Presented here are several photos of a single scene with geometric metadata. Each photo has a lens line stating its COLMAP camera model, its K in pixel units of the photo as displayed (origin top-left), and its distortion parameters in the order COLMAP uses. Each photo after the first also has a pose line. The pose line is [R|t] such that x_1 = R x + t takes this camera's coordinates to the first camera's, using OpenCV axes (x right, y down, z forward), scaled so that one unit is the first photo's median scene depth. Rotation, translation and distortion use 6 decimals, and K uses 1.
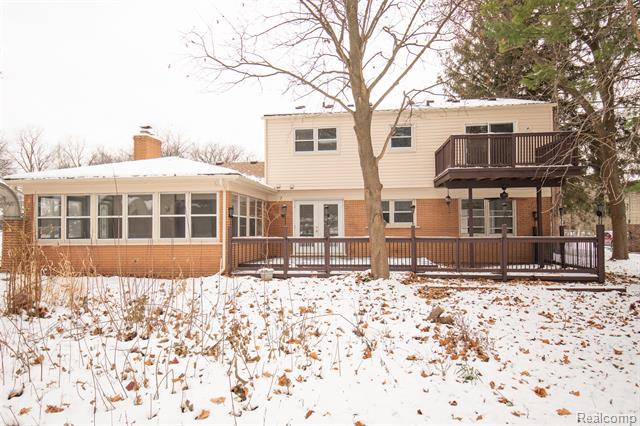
lens RADIAL K [[443.6, 0, 320.0], [0, 443.6, 213.0], [0, 0, 1]] dist [-0.001045, -0.000274]
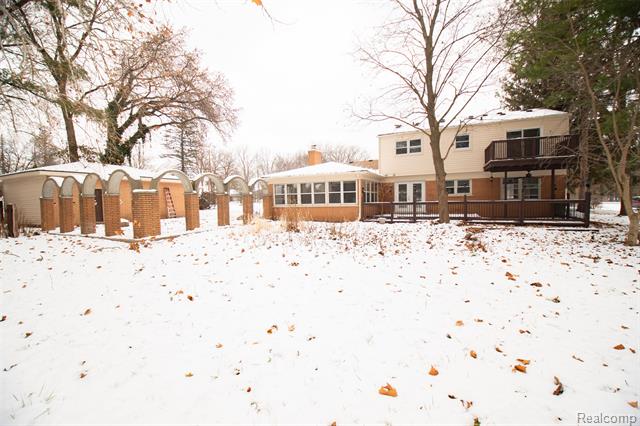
lens RADIAL K [[279.2, 0, 318.8], [0, 279.2, 214.1], [0, 0, 1]] dist [0.032527, -0.041955]
pose [[0.950306, 0.001573, -0.311313, -0.000318], [0.026356, 0.995991, 0.085486, -0.005936], [0.310199, -0.089443, 0.946455, -0.241875]]
